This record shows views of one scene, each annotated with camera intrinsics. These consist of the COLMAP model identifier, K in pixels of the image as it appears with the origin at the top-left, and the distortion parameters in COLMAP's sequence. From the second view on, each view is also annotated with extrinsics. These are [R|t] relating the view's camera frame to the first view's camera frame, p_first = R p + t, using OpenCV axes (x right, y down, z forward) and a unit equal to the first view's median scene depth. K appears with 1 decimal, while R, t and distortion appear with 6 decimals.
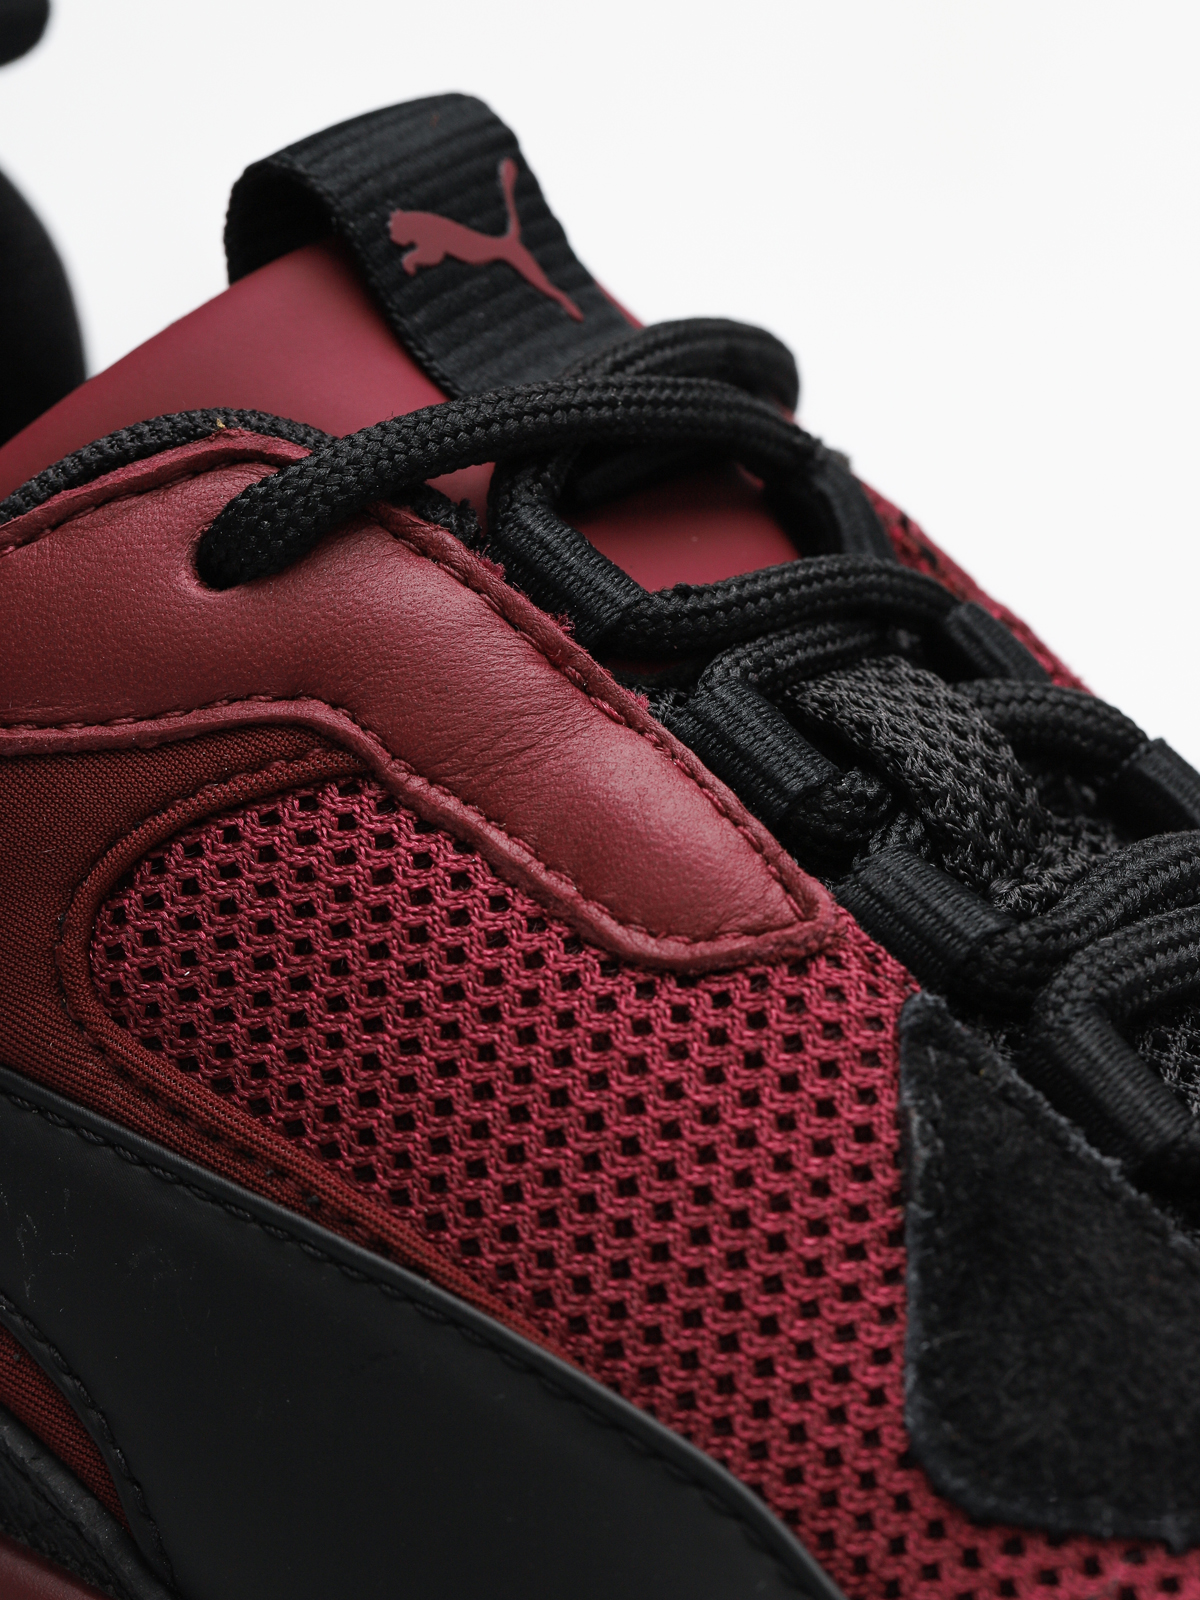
lens RADIAL K [[6147.9, 0, 600.0], [0, 6147.9, 800.0], [0, 0, 1]] dist [-0.183074, 0.146821]
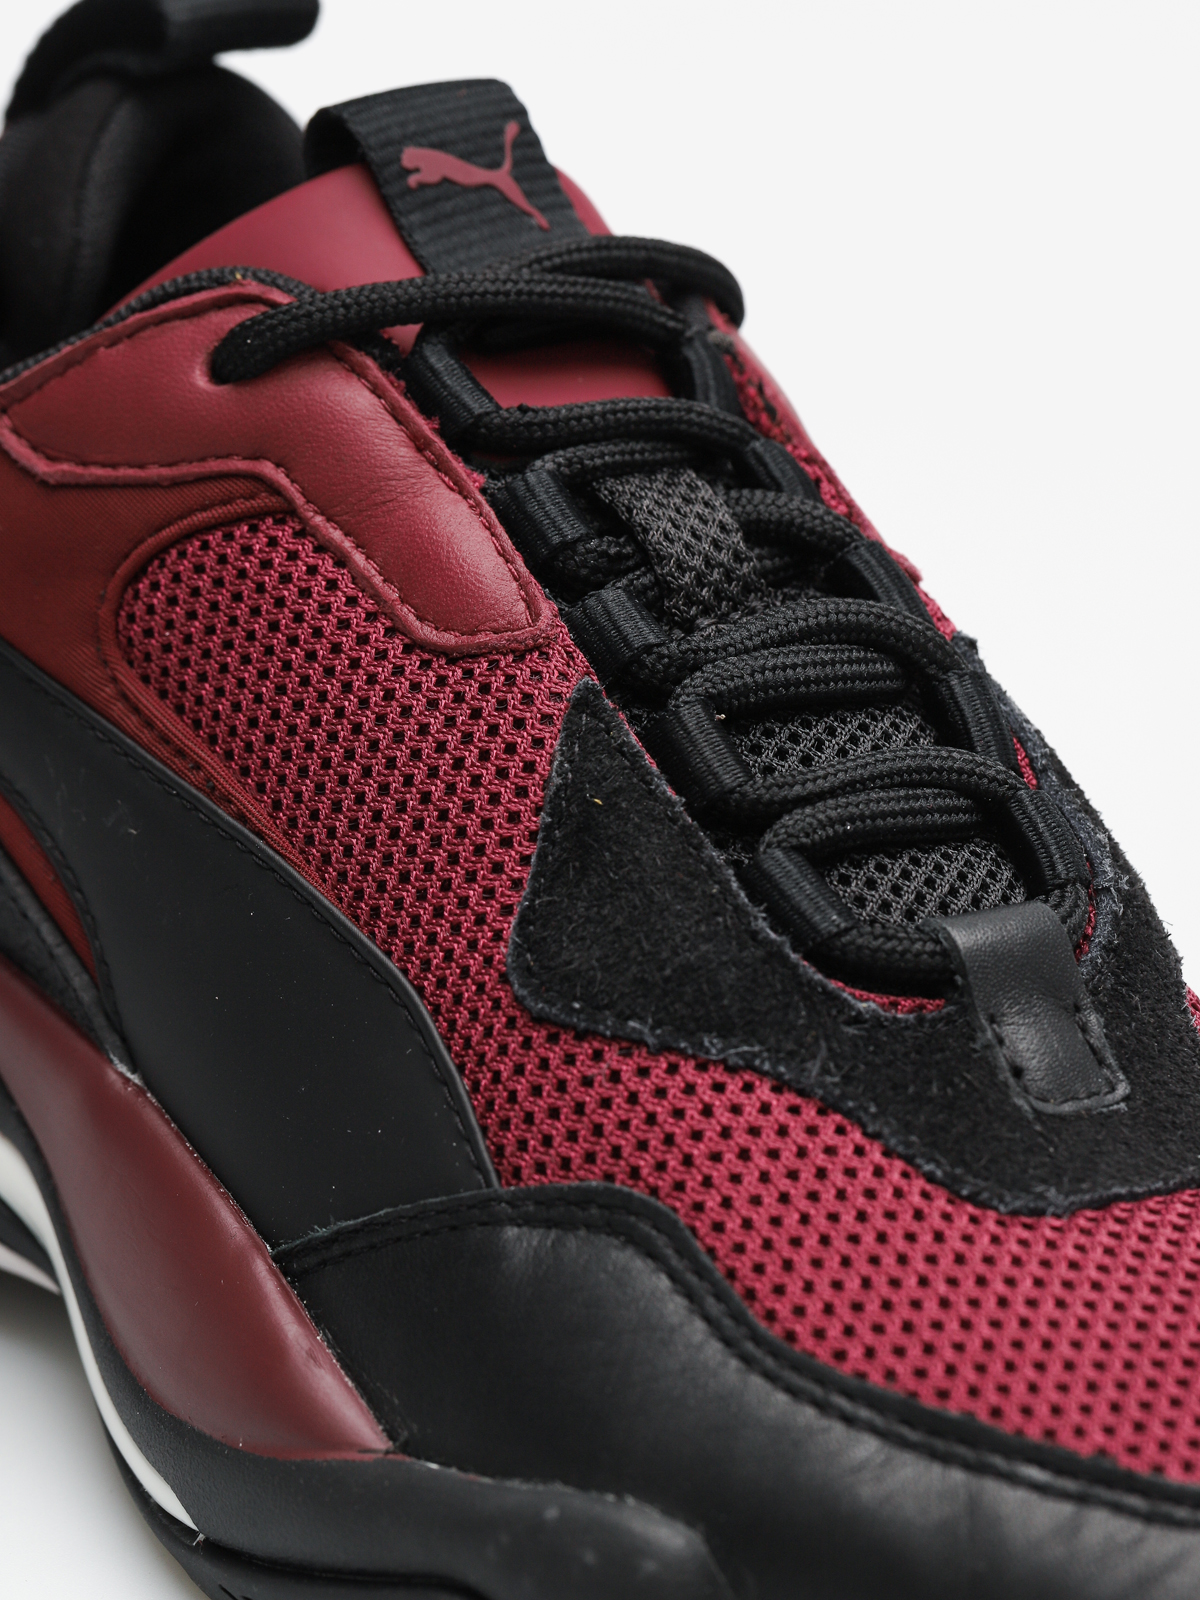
lens RADIAL K [[6147.9, 0, 600.0], [0, 6147.9, 800.0], [0, 0, 1]] dist [-0.183074, 0.146821]
pose [[0.947766, 0.089534, -0.306143, 0.499744], [-0.092083, 0.995732, 0.006138, 0.049745], [0.305386, 0.022373, 0.951966, -0.406291]]
